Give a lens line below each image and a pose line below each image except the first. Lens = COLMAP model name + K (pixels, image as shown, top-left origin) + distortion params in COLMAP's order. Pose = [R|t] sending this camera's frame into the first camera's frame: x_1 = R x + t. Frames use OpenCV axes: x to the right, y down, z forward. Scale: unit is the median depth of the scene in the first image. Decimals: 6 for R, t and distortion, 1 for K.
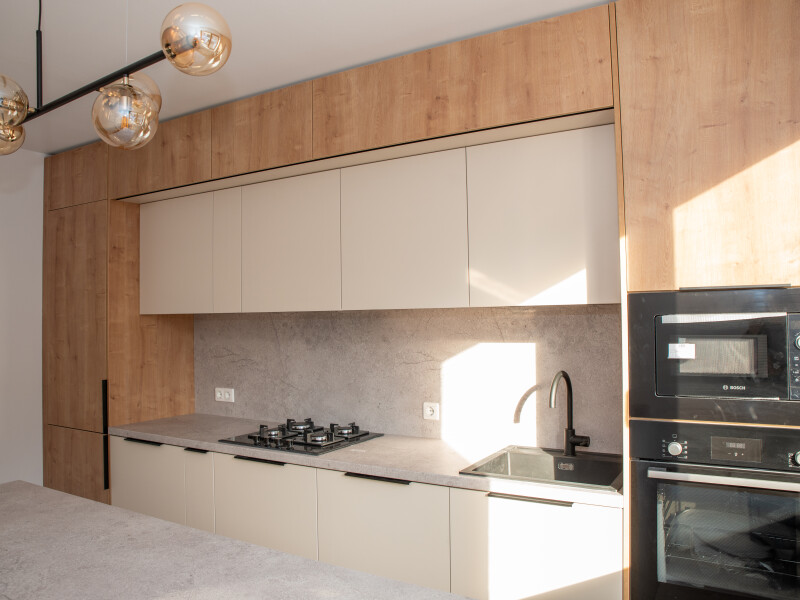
lens RADIAL K [[619.1, 0, 400.7], [0, 619.1, 303.4], [0, 0, 1]] dist [-0.101314, 0.044154]
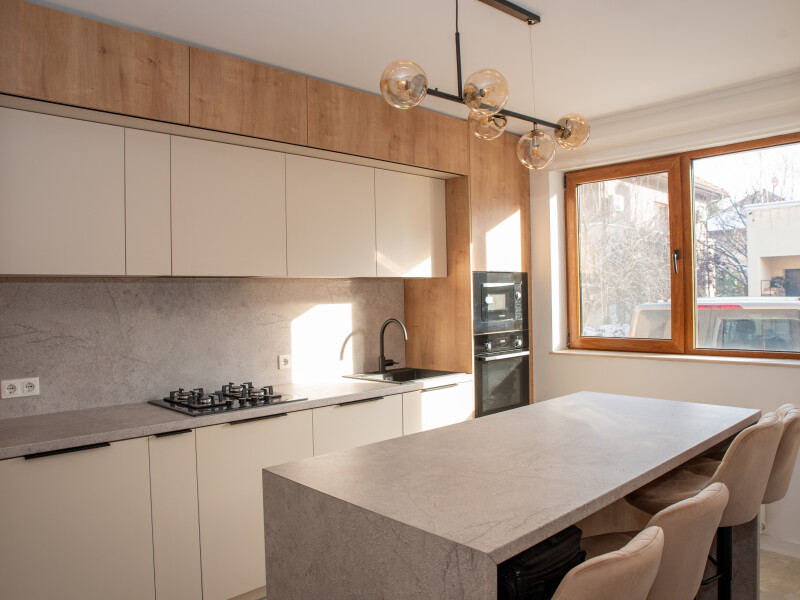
lens RADIAL K [[619.1, 0, 400.8], [0, 619.1, 300.0], [0, 0, 1]] dist [-0.101314, 0.044154]
pose [[0.254674, 0.002750, 0.967023, -1.161597], [-0.006235, 0.999980, -0.001202, 0.056027], [-0.967007, -0.005724, 0.254686, 0.502815]]
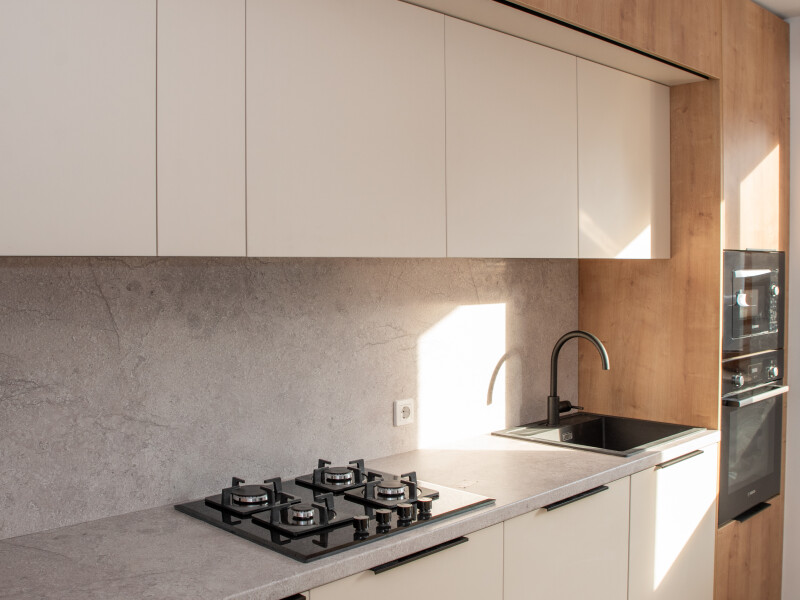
lens RADIAL K [[821.5, 0, 402.1], [0, 821.5, 298.9], [0, 0, 1]] dist [-0.103182, 0.000000]
pose [[0.250033, -0.024874, 0.967918, -0.865647], [-0.021675, 0.999276, 0.031279, 0.027142], [-0.967995, -0.028800, 0.249312, 0.848060]]
